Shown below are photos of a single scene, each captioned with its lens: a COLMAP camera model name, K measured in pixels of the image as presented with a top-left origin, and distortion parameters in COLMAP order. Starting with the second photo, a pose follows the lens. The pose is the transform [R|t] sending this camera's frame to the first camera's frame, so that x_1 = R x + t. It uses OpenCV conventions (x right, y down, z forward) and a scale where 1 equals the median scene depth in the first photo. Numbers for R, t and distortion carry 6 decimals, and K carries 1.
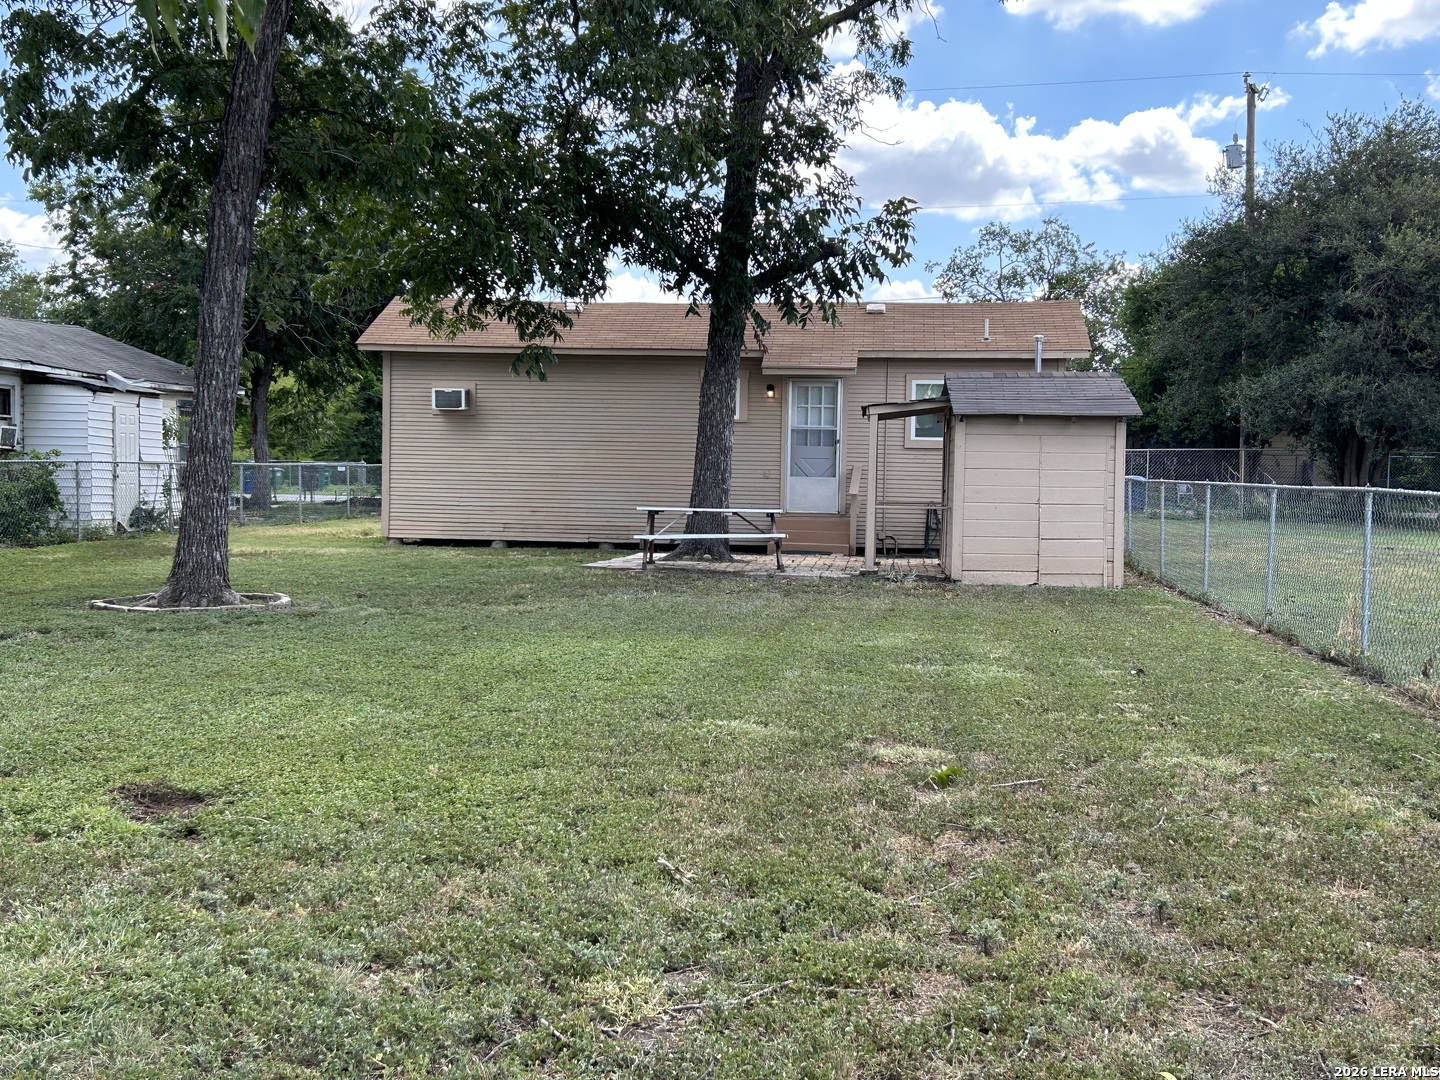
lens RADIAL K [[1738.0, 0, 722.5], [0, 1738.0, 536.1], [0, 0, 1]] dist [0.041761, 0.000000]
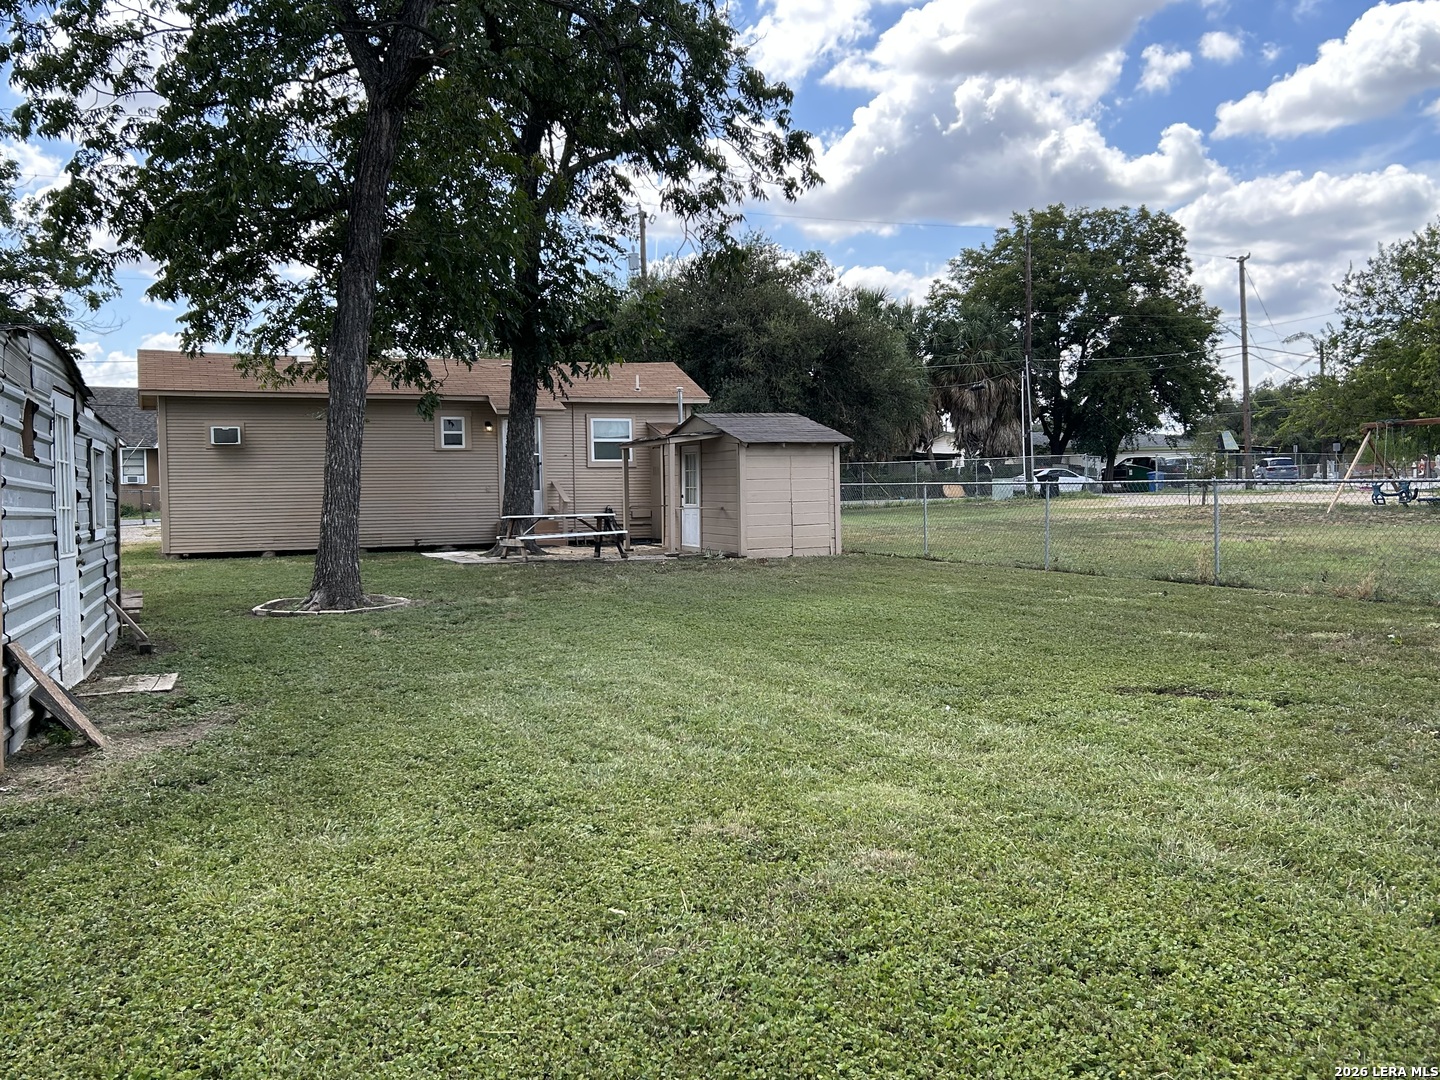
lens RADIAL K [[1320.5, 0, 717.0], [0, 1320.5, 538.6], [0, 0, 1]] dist [0.092197, 0.000000]
pose [[0.874543, -0.050293, 0.482333, -0.313060], [0.048256, 0.998696, 0.016637, -0.006792], [-0.482541, 0.008726, 0.875830, 0.029526]]
